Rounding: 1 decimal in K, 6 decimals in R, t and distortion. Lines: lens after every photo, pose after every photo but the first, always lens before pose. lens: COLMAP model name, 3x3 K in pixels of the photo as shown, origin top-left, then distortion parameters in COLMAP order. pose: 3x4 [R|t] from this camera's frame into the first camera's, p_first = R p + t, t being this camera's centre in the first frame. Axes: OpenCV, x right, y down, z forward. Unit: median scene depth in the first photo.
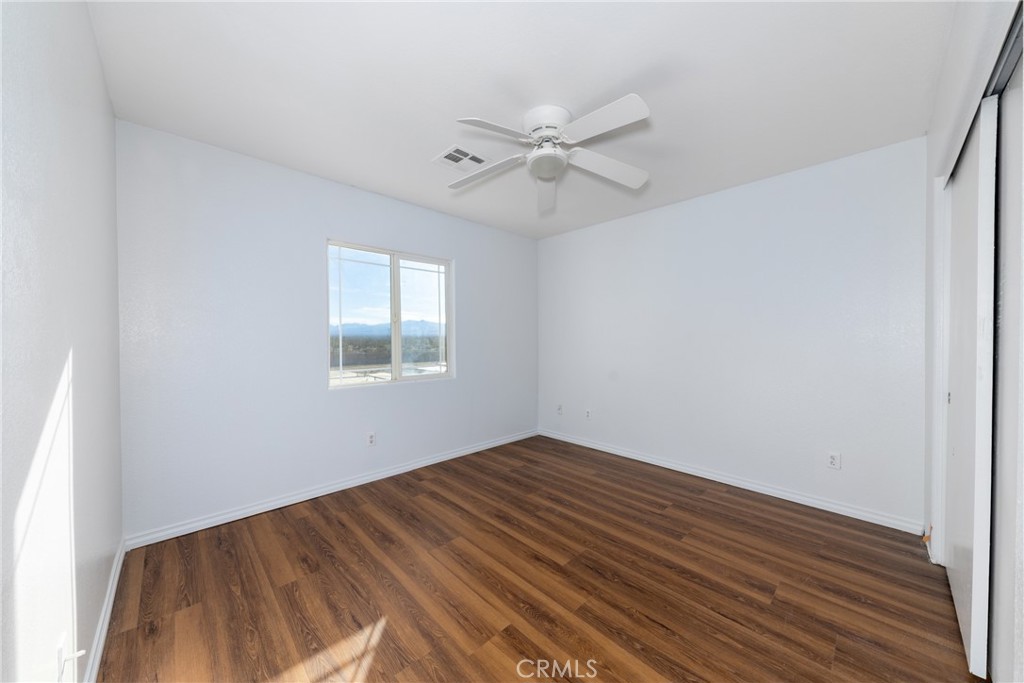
lens RADIAL K [[358.4, 0, 514.5], [0, 358.4, 342.3], [0, 0, 1]] dist [0.000168, -0.000018]
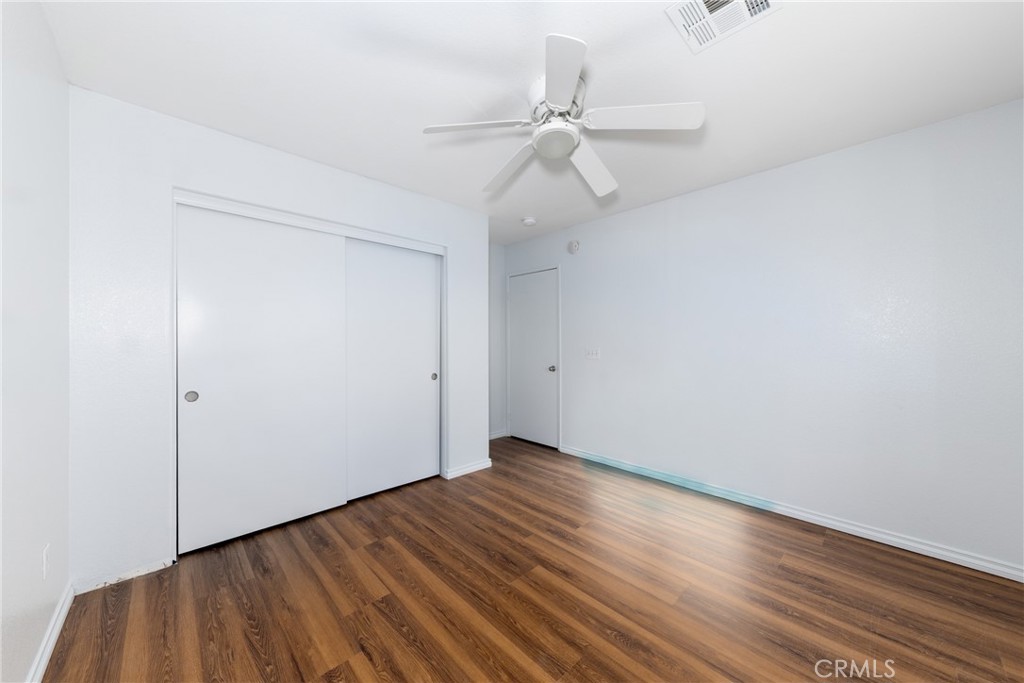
lens RADIAL K [[358.4, 0, 509.3], [0, 358.4, 342.2], [0, 0, 1]] dist [0.000168, -0.000018]
pose [[-0.999964, 0.003242, -0.007890, 0.224437], [0.003178, 0.999962, 0.008104, -0.016396], [0.007916, 0.008079, -0.999936, 2.009353]]
